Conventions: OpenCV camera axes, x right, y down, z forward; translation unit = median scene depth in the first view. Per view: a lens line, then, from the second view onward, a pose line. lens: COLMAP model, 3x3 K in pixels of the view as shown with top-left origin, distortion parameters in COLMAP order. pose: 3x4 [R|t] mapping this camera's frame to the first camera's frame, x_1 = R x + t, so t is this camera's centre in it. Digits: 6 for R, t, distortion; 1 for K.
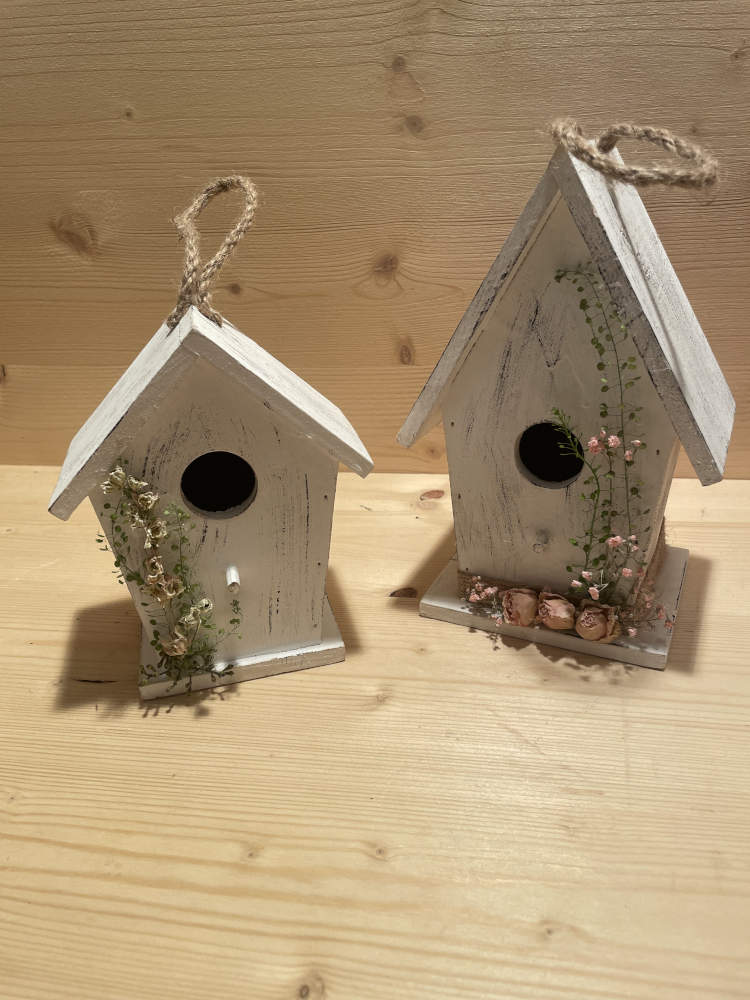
lens RADIAL K [[767.9, 0, 375.0], [0, 767.9, 500.0], [0, 0, 1]] dist [0.007046, -0.064188]
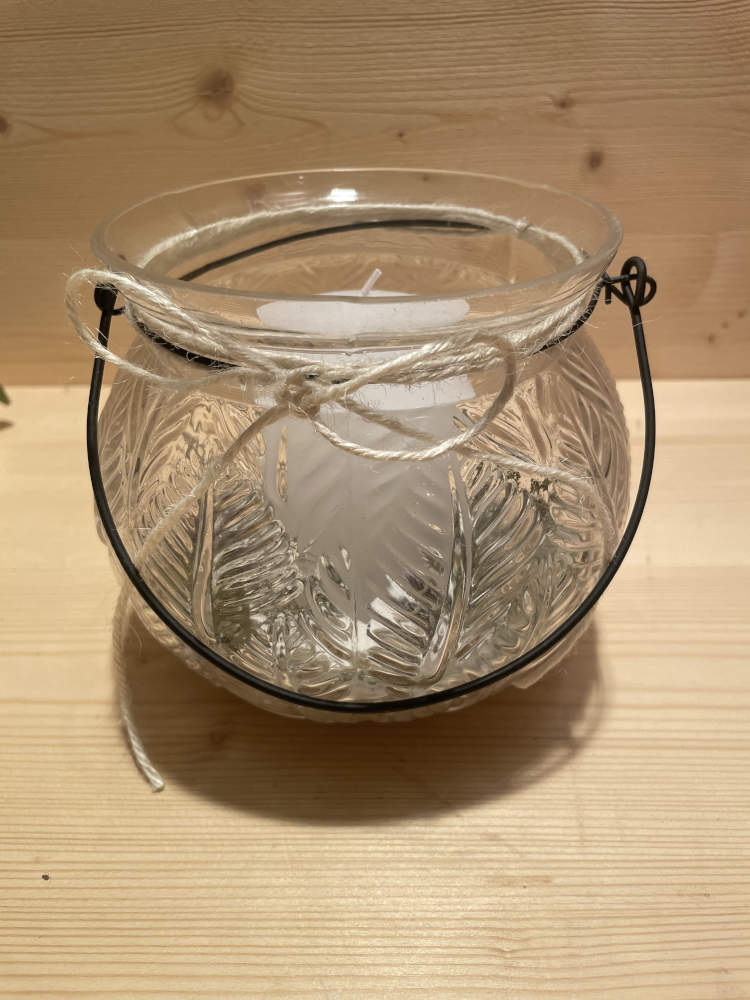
lens RADIAL K [[767.9, 0, 375.0], [0, 767.9, 500.0], [0, 0, 1]] dist [0.007046, -0.064188]
pose [[0.989280, -0.048385, 0.137781, 0.069743], [0.029895, 0.990633, 0.133236, -0.034982], [-0.142937, -0.127689, 0.981460, 0.401051]]
